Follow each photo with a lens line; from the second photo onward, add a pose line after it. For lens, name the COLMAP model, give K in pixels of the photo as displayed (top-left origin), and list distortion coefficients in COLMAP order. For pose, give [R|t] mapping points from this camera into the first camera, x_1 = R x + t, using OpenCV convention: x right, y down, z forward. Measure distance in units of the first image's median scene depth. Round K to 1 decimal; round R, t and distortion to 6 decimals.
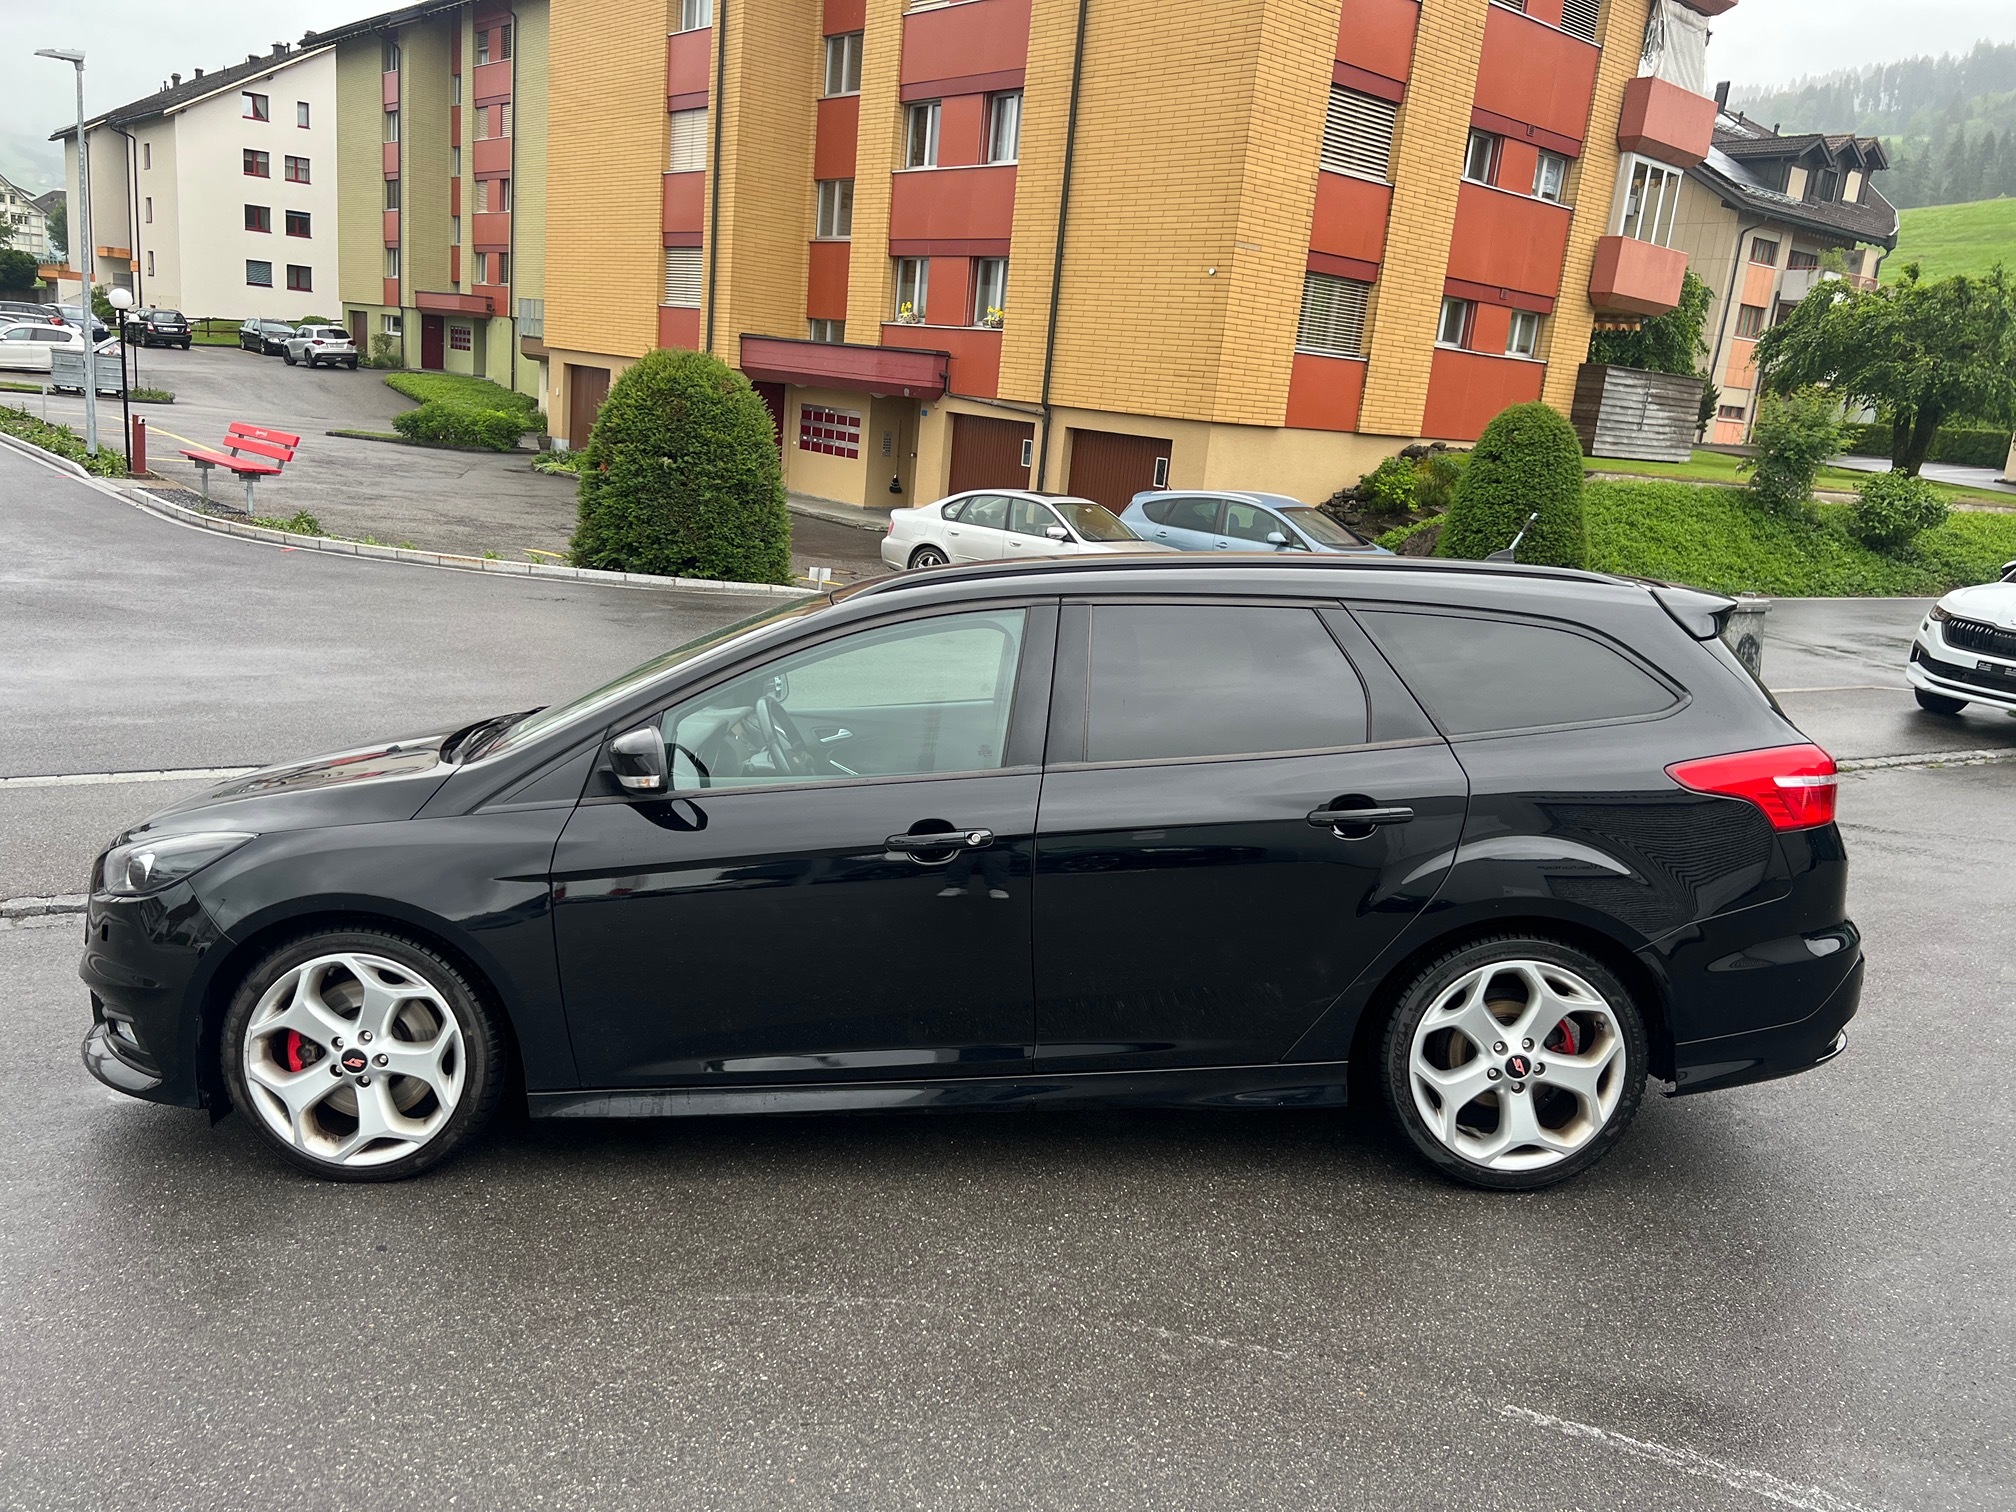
lens RADIAL K [[1522.2, 0, 990.8], [0, 1522.2, 754.5], [0, 0, 1]] dist [0.056864, -0.061411]
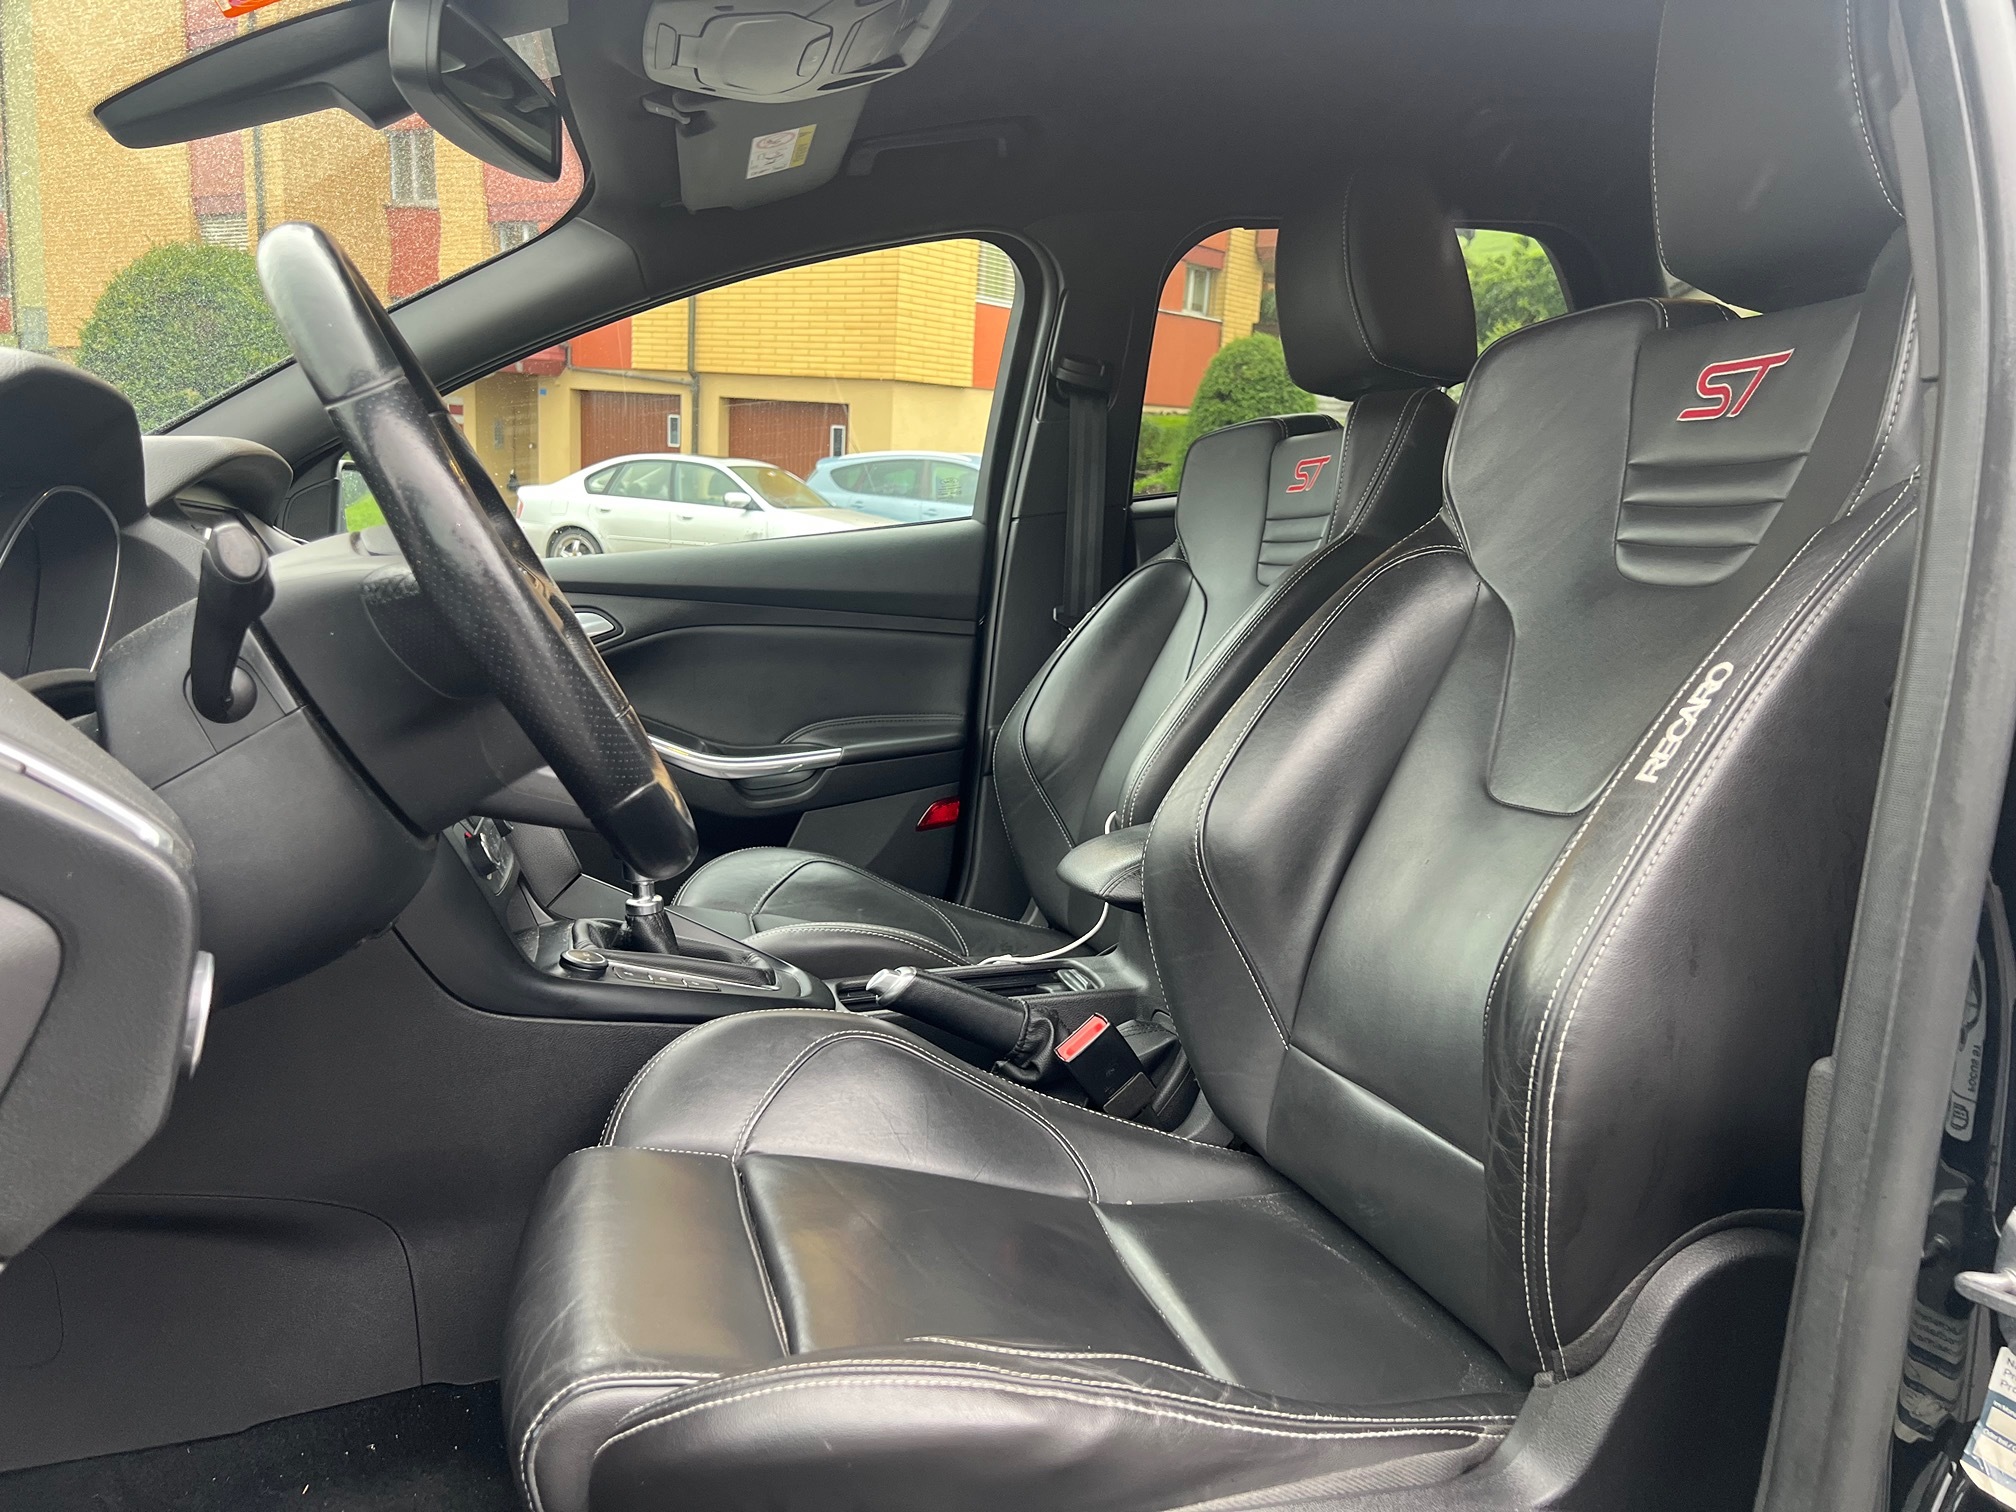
lens RADIAL K [[1522.2, 0, 1004.4], [0, 1522.2, 742.4], [0, 0, 1]] dist [0.056864, -0.061411]
pose [[0.966652, -0.085711, 0.241325, -0.021648], [0.092198, 0.995617, -0.015697, 0.007033], [-0.238922, 0.037423, 0.970317, 0.151708]]
